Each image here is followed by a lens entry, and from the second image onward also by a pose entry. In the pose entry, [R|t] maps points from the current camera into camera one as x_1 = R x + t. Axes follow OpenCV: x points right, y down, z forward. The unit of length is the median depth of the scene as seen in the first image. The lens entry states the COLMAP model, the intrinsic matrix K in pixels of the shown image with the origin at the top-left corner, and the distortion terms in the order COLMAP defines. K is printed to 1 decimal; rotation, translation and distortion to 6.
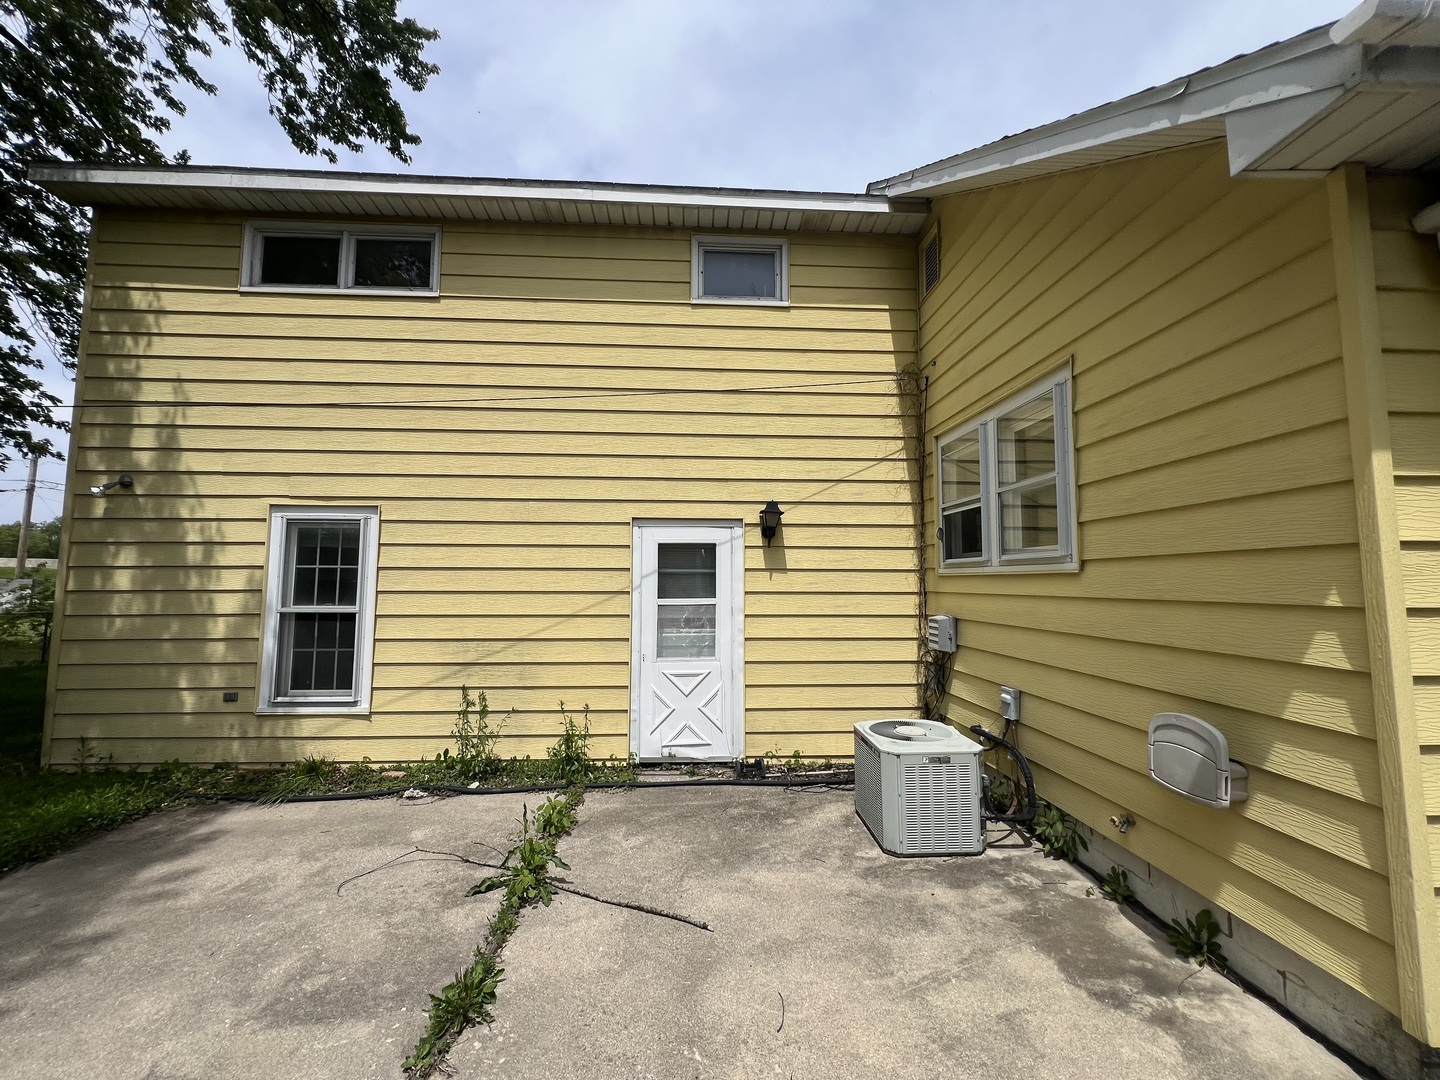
lens RADIAL K [[579.5, 0, 720.0], [0, 579.5, 540.0], [0, 0, 1]] dist [-0.001133, -0.000027]
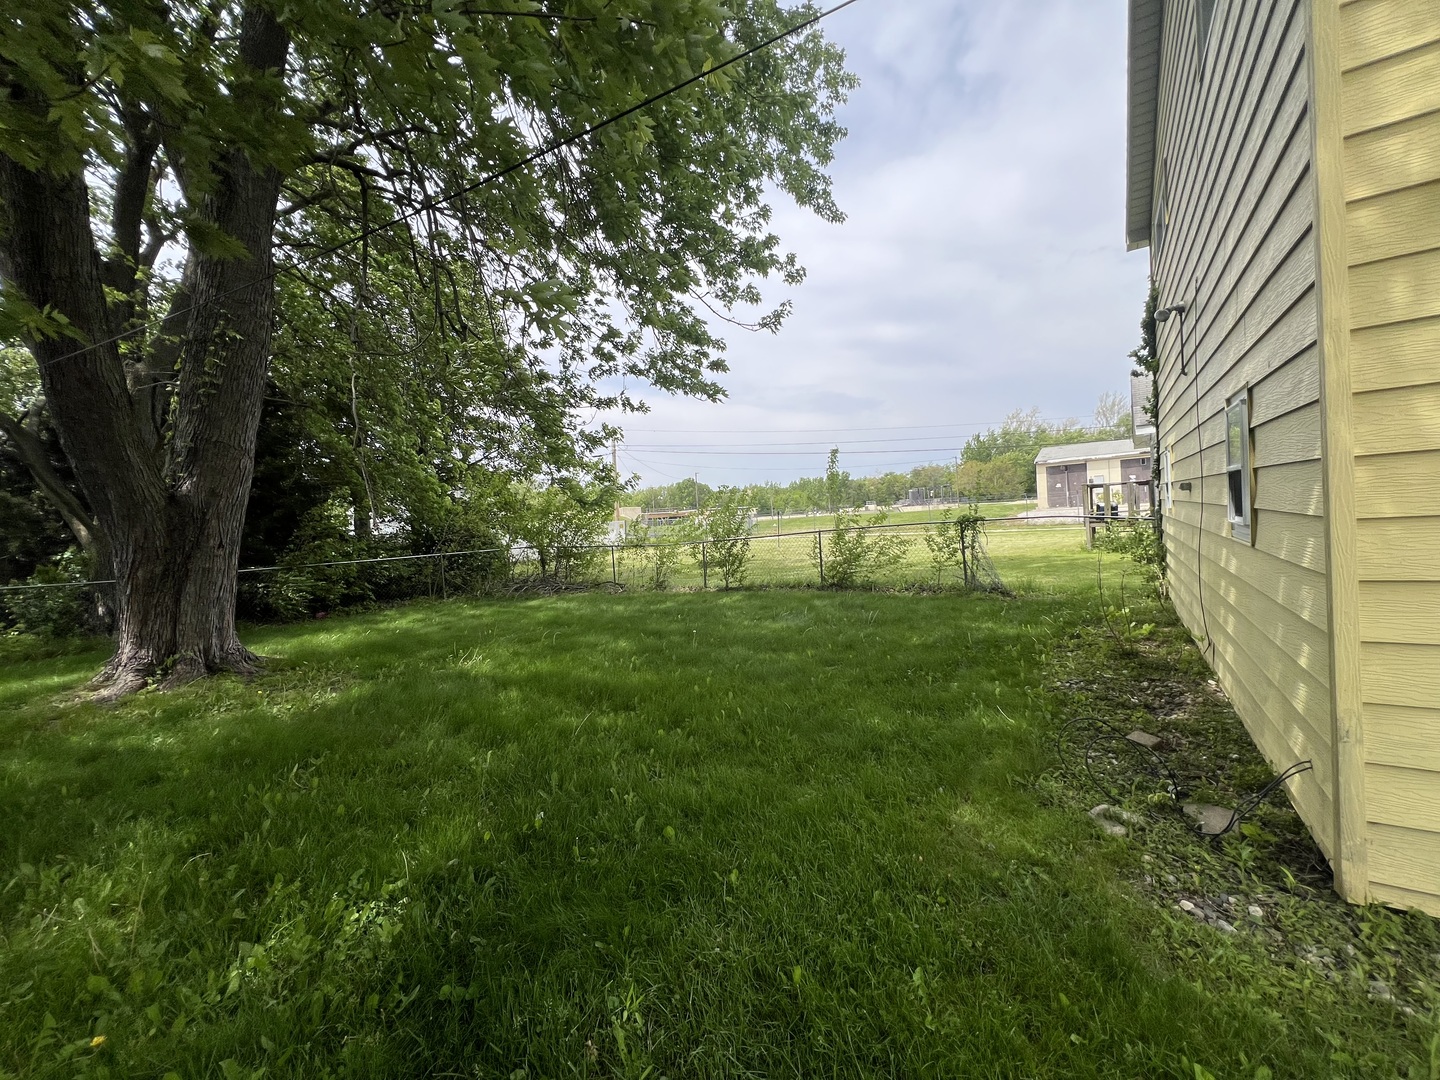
lens RADIAL K [[579.0, 0, 702.9], [0, 579.0, 542.5], [0, 0, 1]] dist [-0.000280, -0.000030]
pose [[0.786901, -0.027927, -0.616447, -1.327278], [0.111693, 0.988921, 0.097777, 0.064420], [0.606887, -0.145793, 0.781302, 0.457749]]
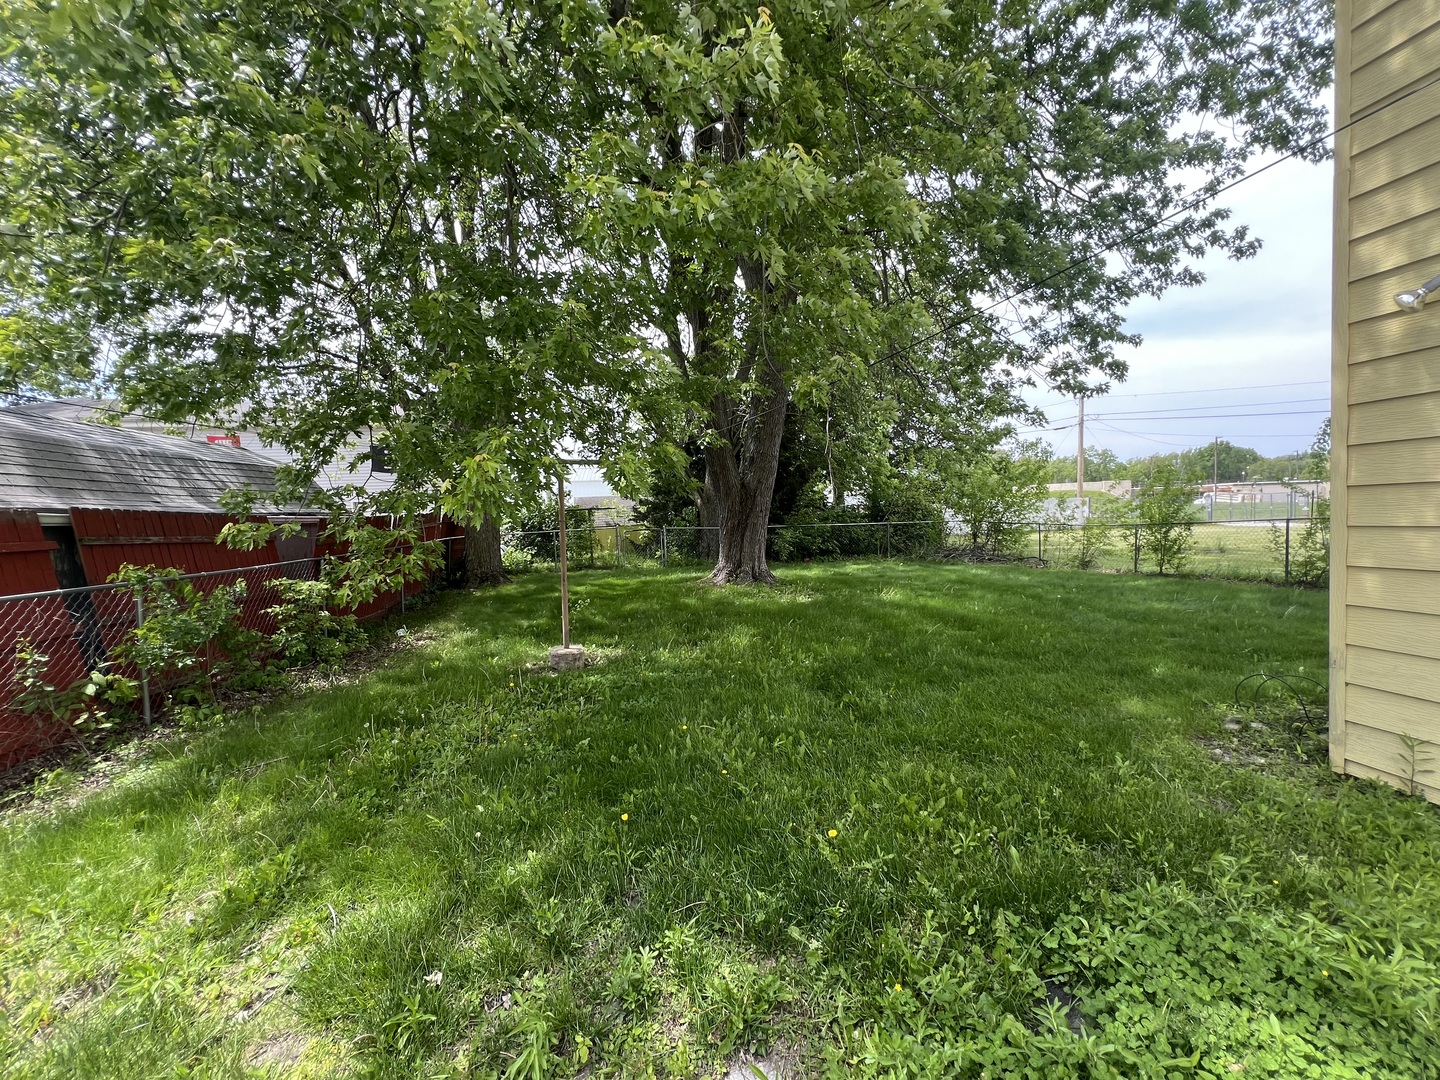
lens RADIAL K [[579.5, 0, 720.0], [0, 579.5, 540.0], [0, 0, 1]] dist [-0.001133, -0.000027]
pose [[0.161235, 0.038248, -0.986175, -0.655657], [0.106132, 0.992782, 0.055856, 0.042428], [0.981193, -0.113671, 0.156012, 0.261092]]
